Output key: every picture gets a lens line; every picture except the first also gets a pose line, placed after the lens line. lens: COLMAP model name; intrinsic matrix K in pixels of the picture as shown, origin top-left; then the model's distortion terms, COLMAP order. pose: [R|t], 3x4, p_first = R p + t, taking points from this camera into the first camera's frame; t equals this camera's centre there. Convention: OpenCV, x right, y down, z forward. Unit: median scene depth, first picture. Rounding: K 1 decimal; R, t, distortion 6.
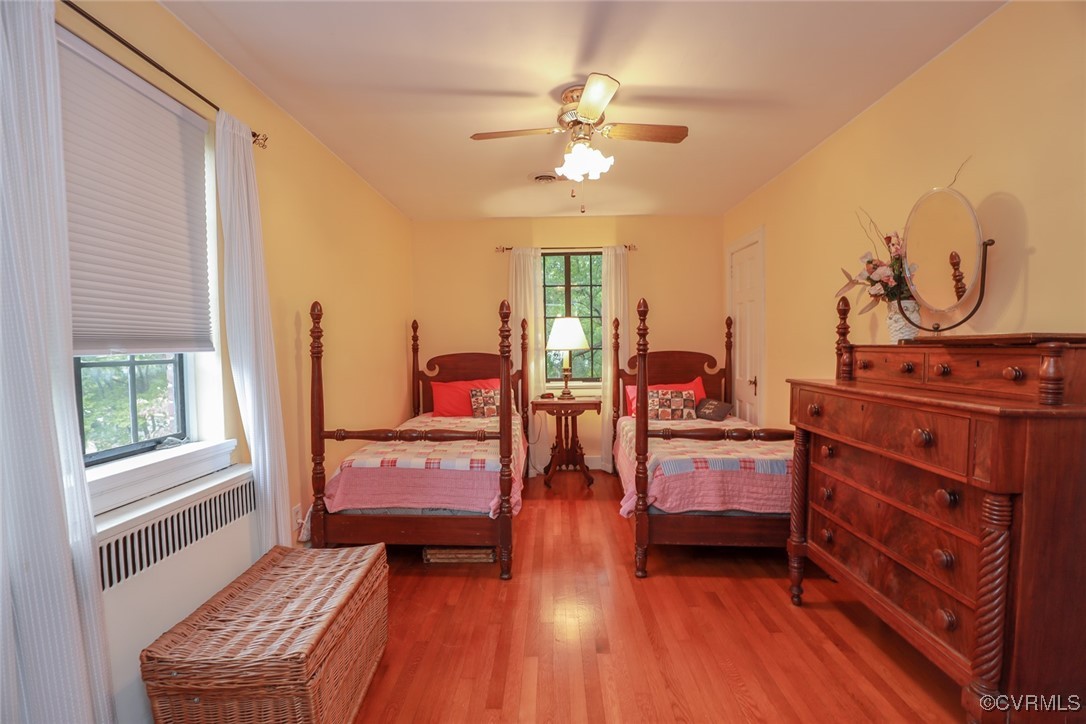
lens RADIAL K [[496.7, 0, 543.0], [0, 496.7, 362.0], [0, 0, 1]] dist [-0.027647, 0.001166]
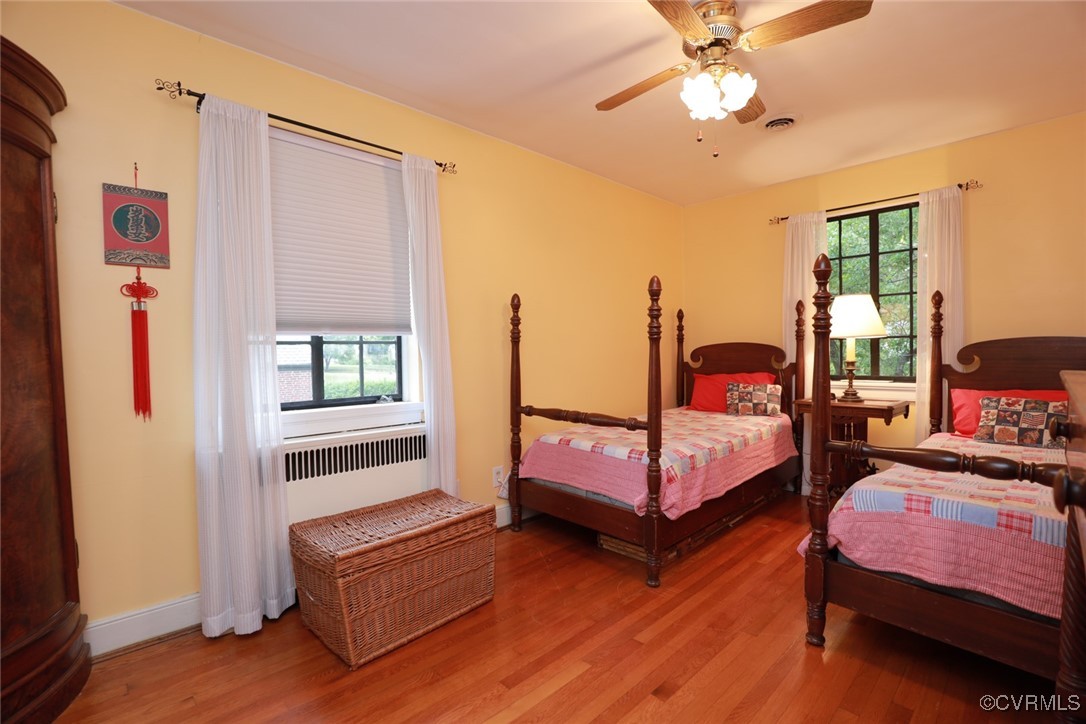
lens RADIAL K [[496.7, 0, 543.0], [0, 496.7, 362.0], [0, 0, 1]] dist [-0.027647, 0.001166]
pose [[0.714803, 0.018425, -0.699083, 0.397581], [-0.018092, 0.999805, 0.007852, 0.026785], [0.699092, 0.007035, 0.714998, 0.210842]]
